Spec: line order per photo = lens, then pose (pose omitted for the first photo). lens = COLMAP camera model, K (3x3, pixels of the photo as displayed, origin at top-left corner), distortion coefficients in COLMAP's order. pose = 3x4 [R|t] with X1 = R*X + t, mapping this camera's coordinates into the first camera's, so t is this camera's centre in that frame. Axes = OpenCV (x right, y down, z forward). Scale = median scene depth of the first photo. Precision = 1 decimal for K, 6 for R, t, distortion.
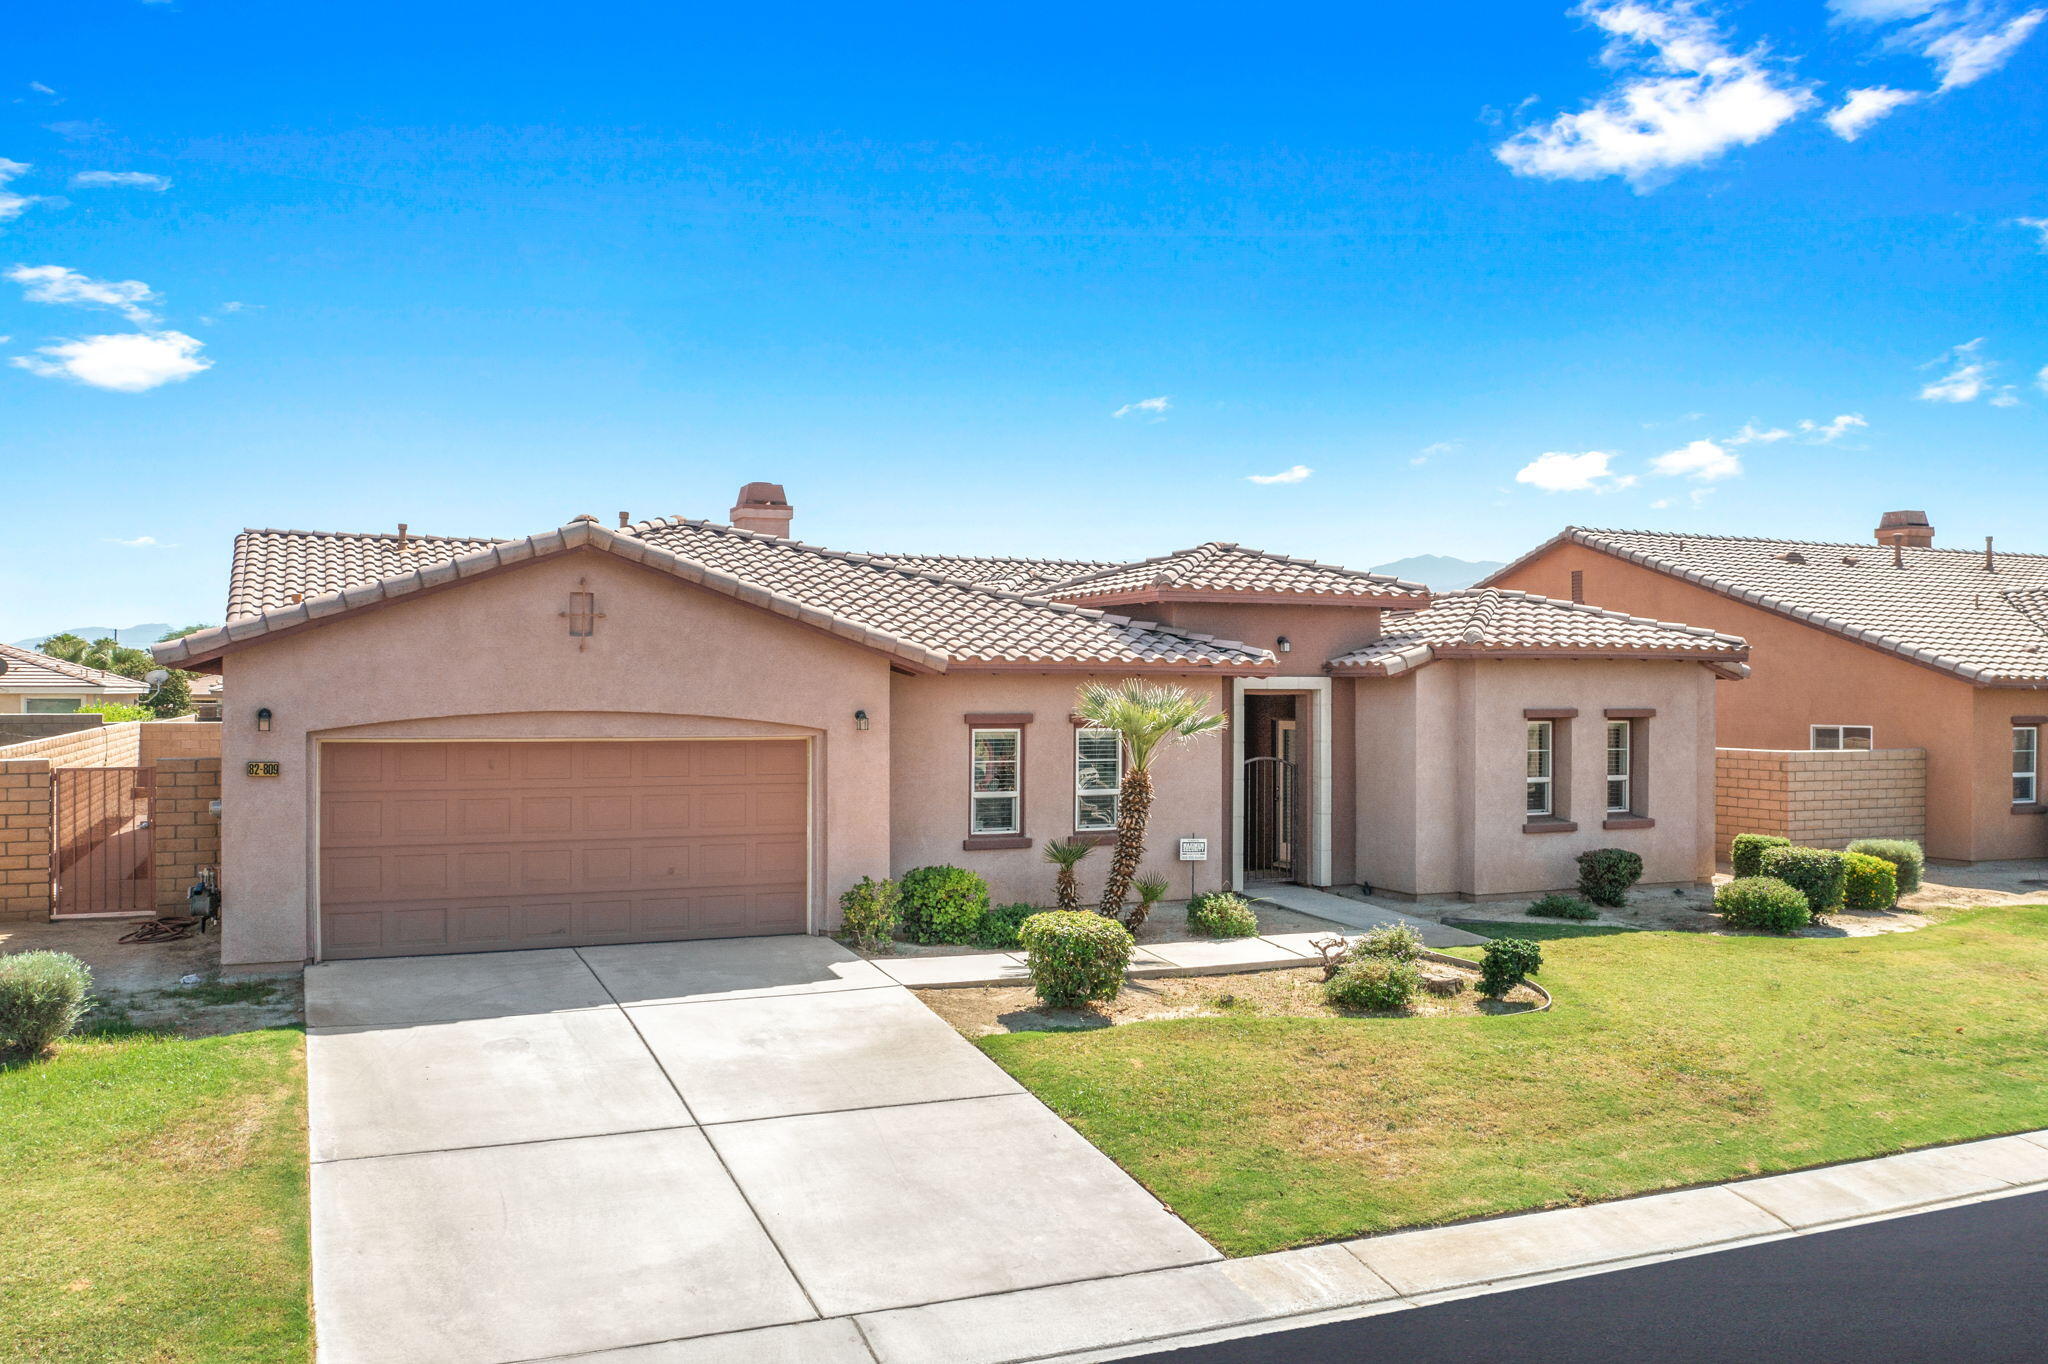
lens RADIAL K [[1033.4, 0, 1036.4], [0, 1033.4, 677.6], [0, 0, 1]] dist [-0.008198, 0.000085]
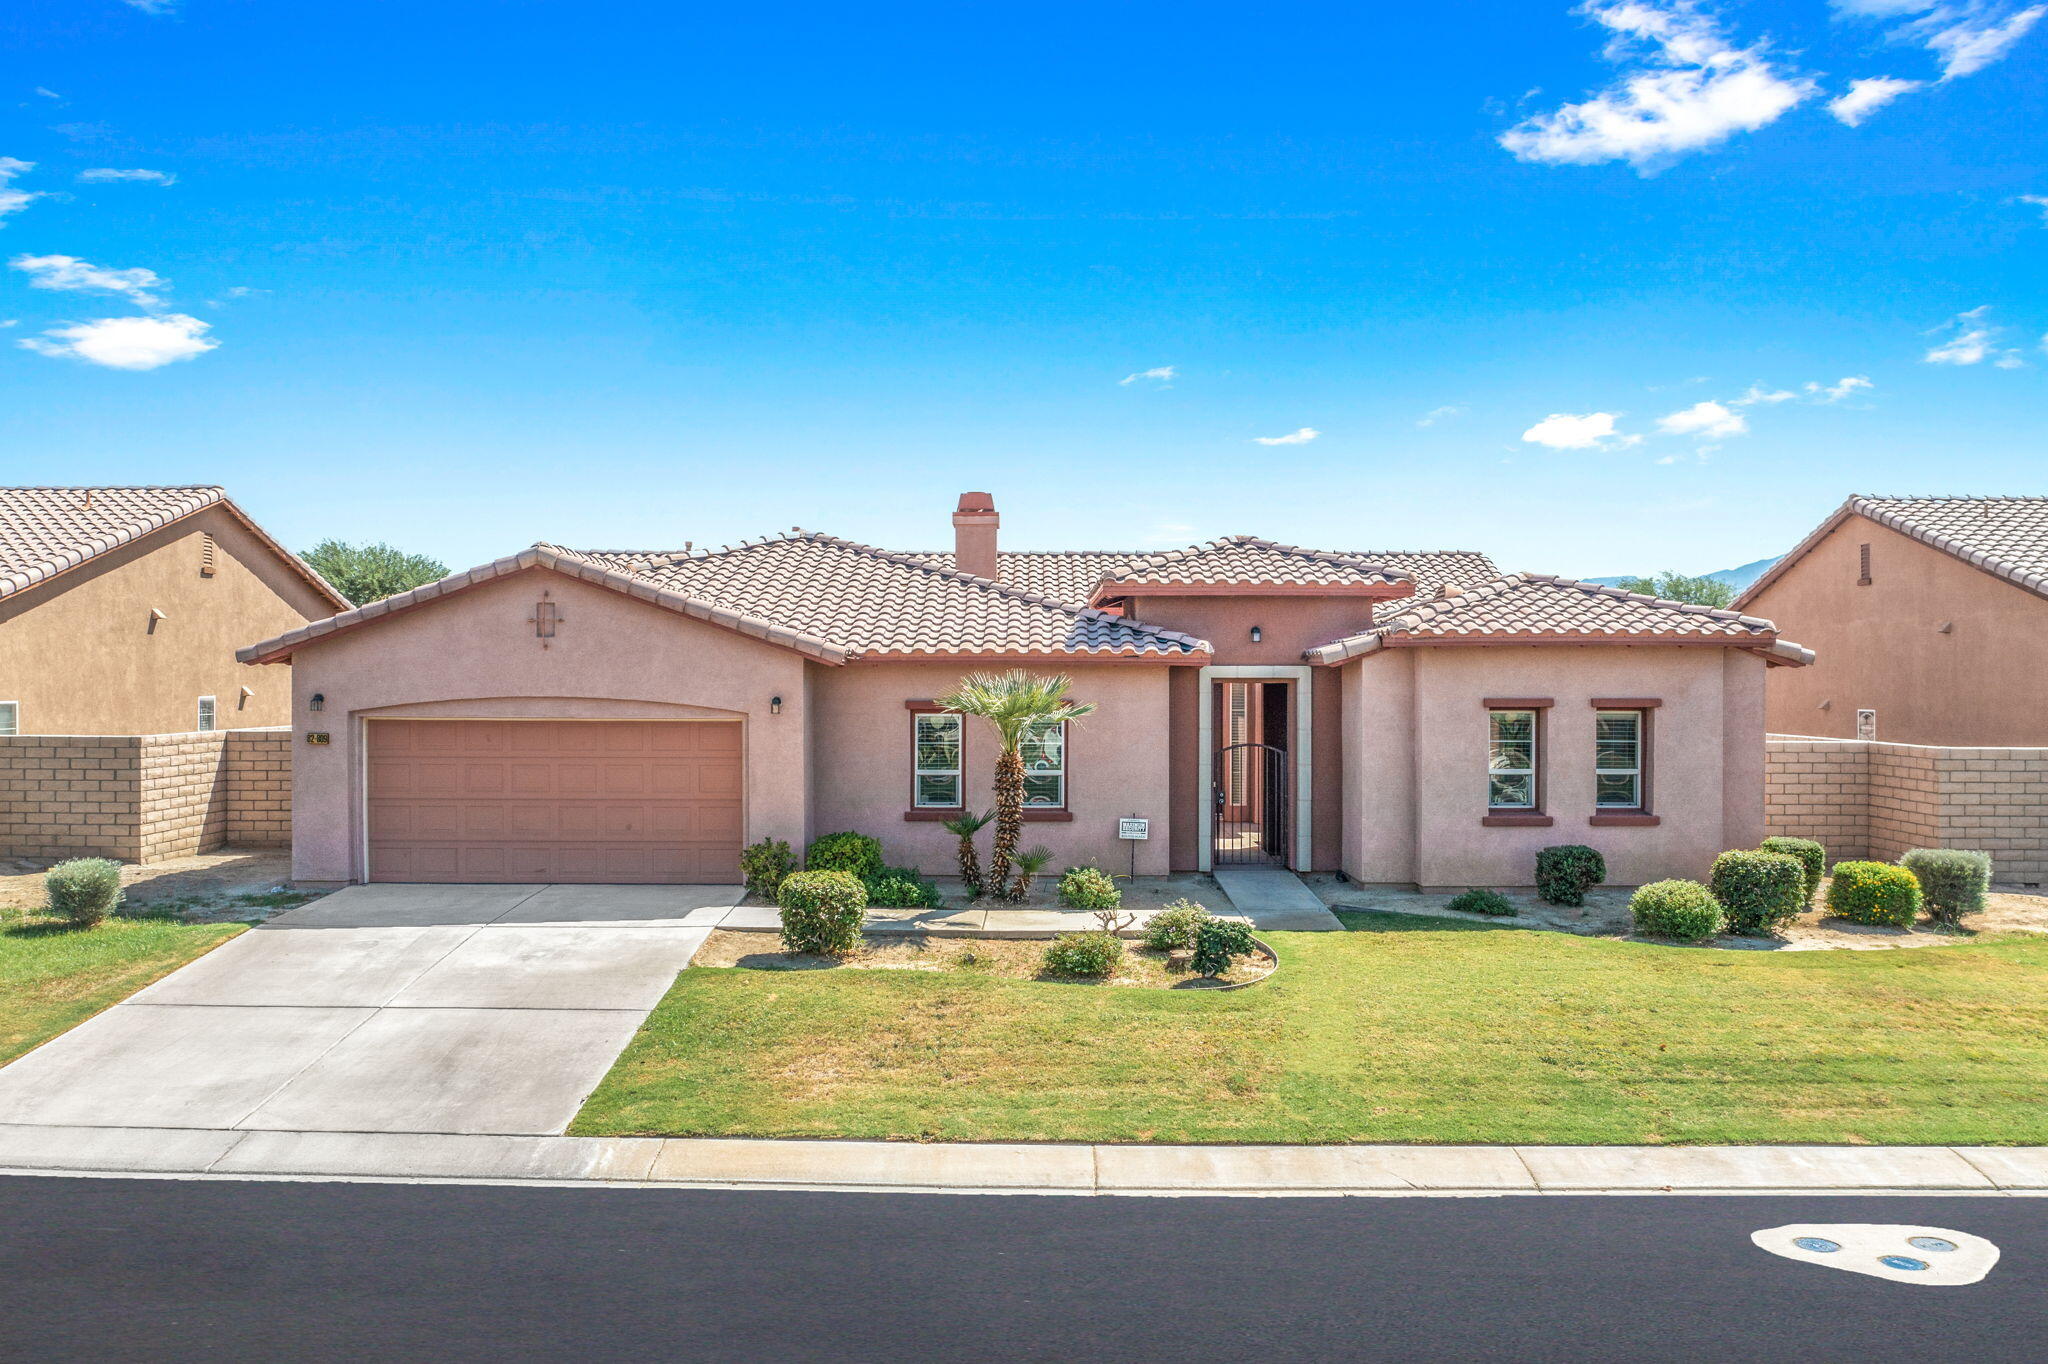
lens RADIAL K [[973.6, 0, 1023.9], [0, 973.6, 673.4], [0, 0, 1]] dist [-0.008019, -0.000265]
pose [[0.965006, -0.002783, -0.262213, 0.431097], [0.004601, 0.999969, 0.006320, -0.000710], [0.262188, -0.007306, 0.964989, 0.006625]]
